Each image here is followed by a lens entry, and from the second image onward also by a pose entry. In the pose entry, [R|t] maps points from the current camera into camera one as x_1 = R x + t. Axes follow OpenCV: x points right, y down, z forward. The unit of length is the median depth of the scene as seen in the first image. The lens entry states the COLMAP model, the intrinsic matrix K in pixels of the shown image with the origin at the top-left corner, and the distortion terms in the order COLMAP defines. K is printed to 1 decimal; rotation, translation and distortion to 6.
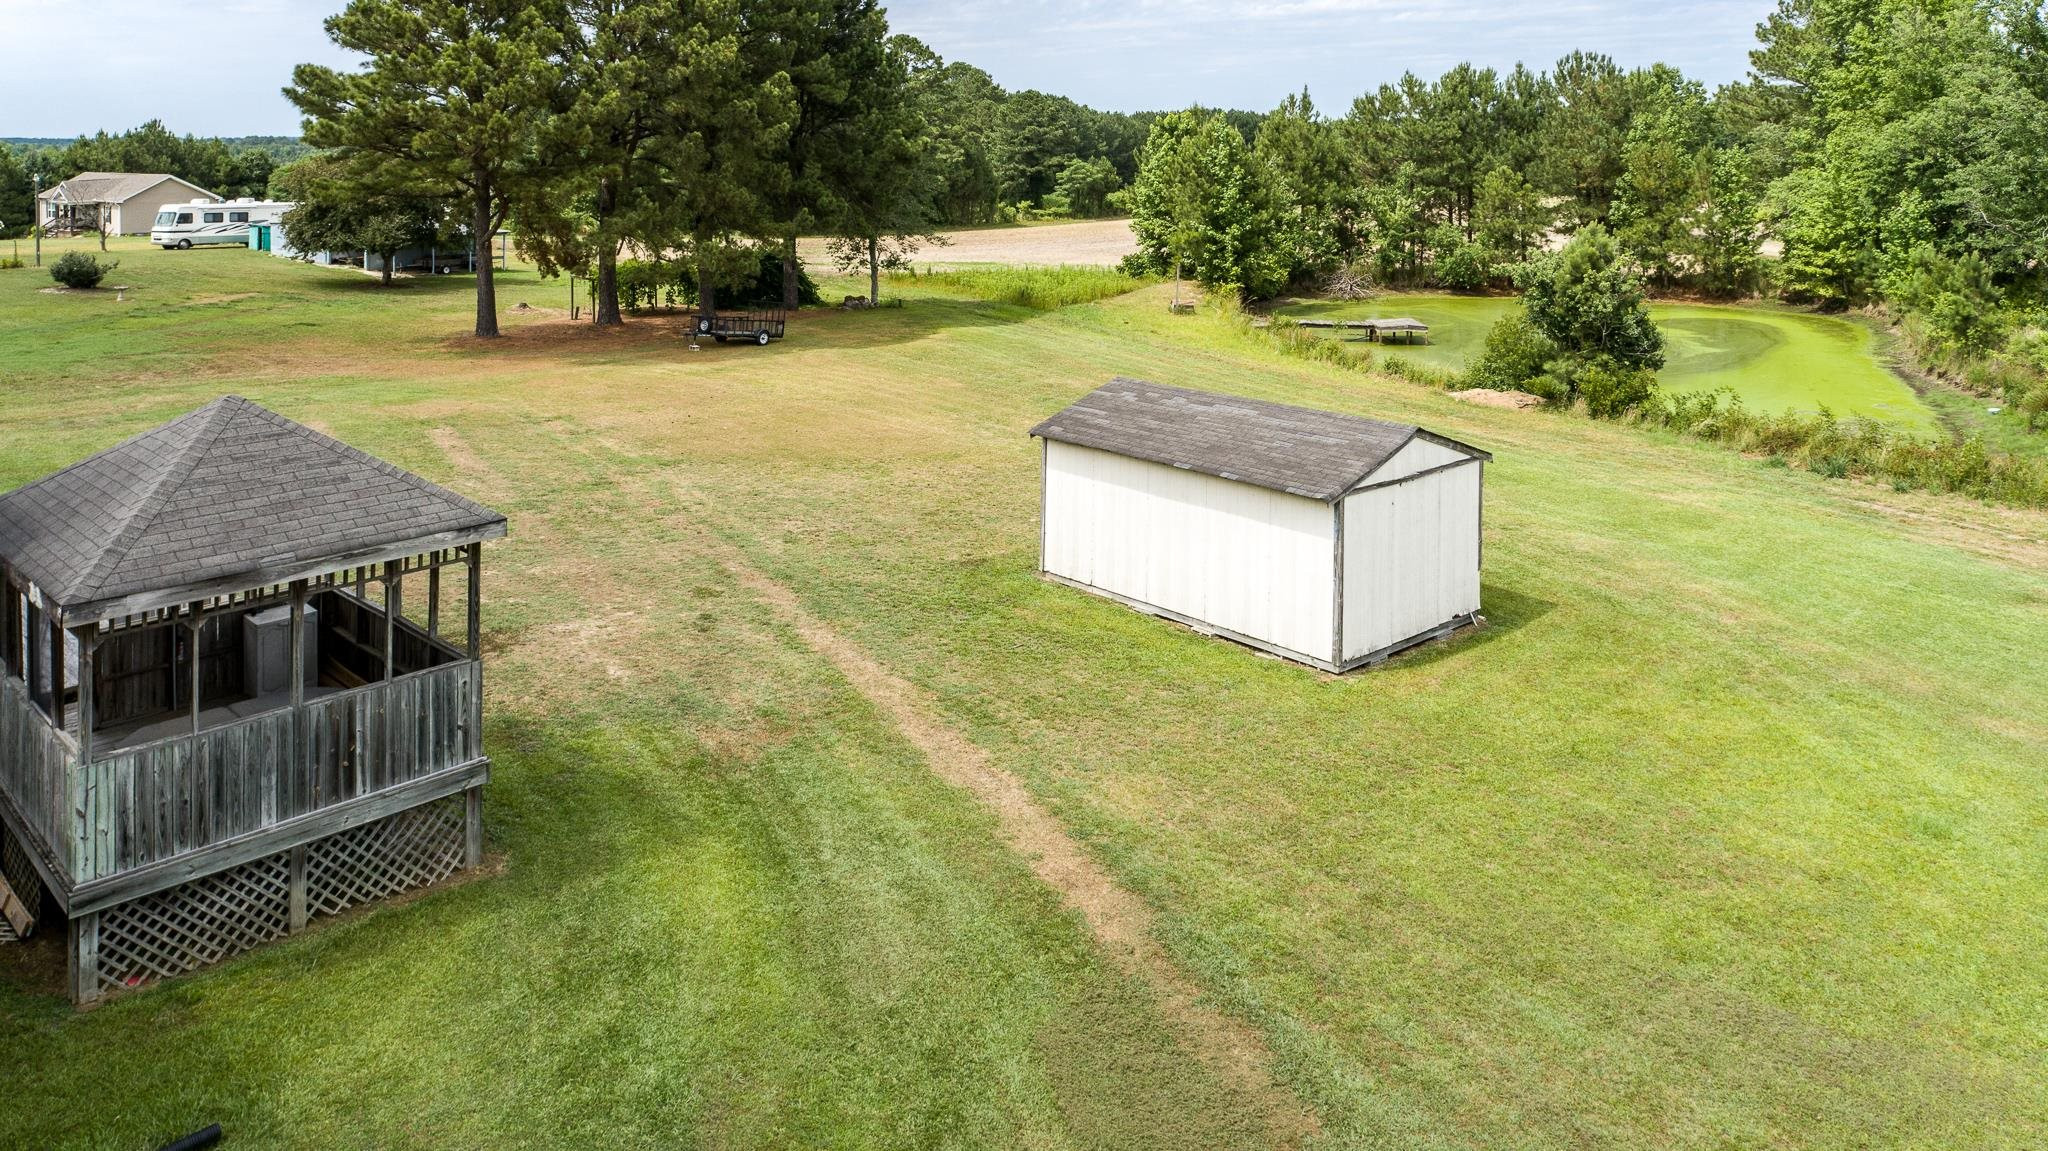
lens RADIAL K [[1588.0, 0, 1024.0], [0, 1588.0, 575.5], [0, 0, 1]] dist [-0.001352, -0.000441]
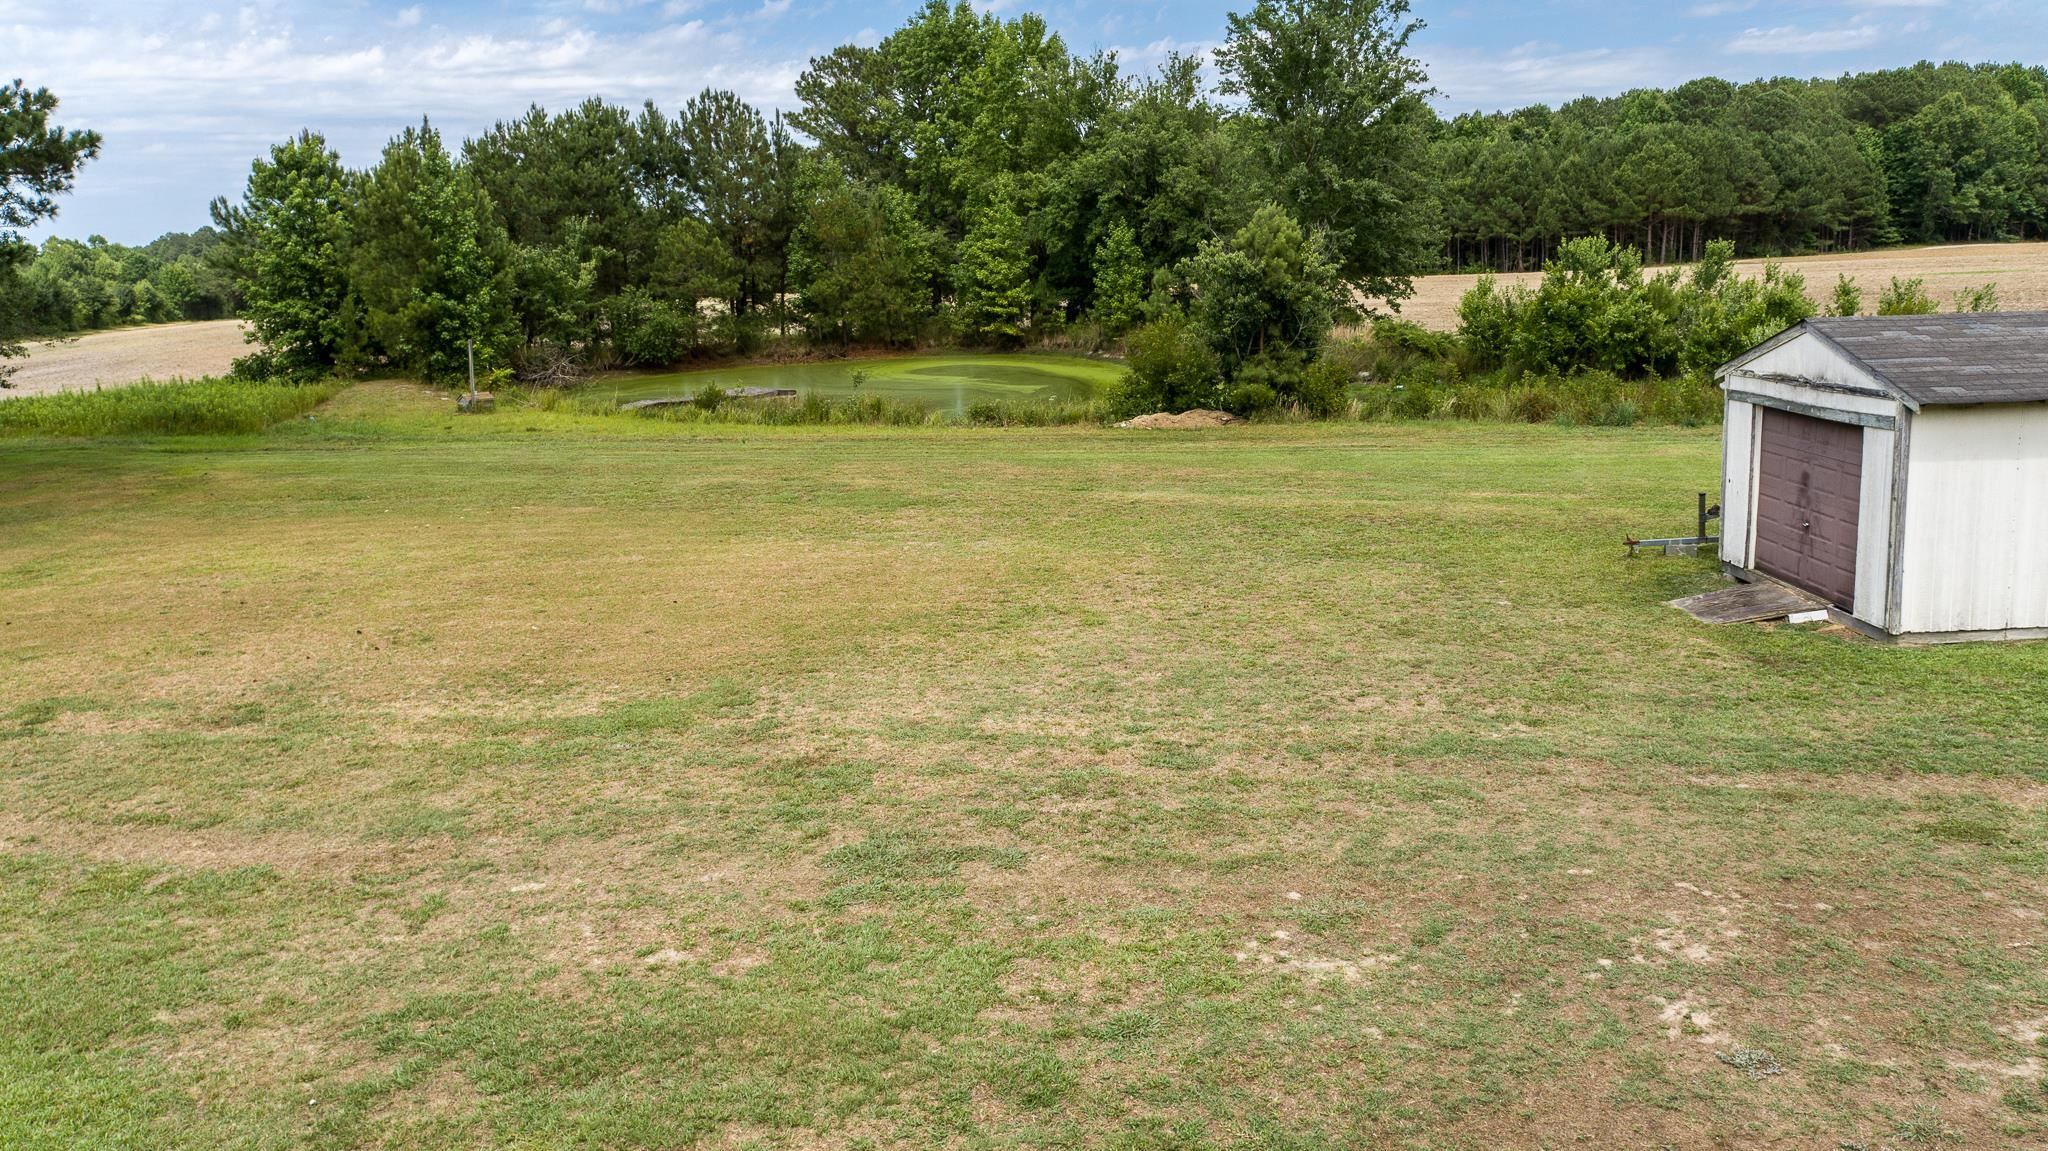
lens RADIAL K [[1588.0, 0, 1024.0], [0, 1588.0, 575.5], [0, 0, 1]] dist [-0.001352, -0.000441]
pose [[0.606978, -0.182245, 0.773540, -0.288751], [0.252845, 0.967059, 0.029436, -0.056086], [-0.753423, 0.177718, 0.633064, 0.386257]]
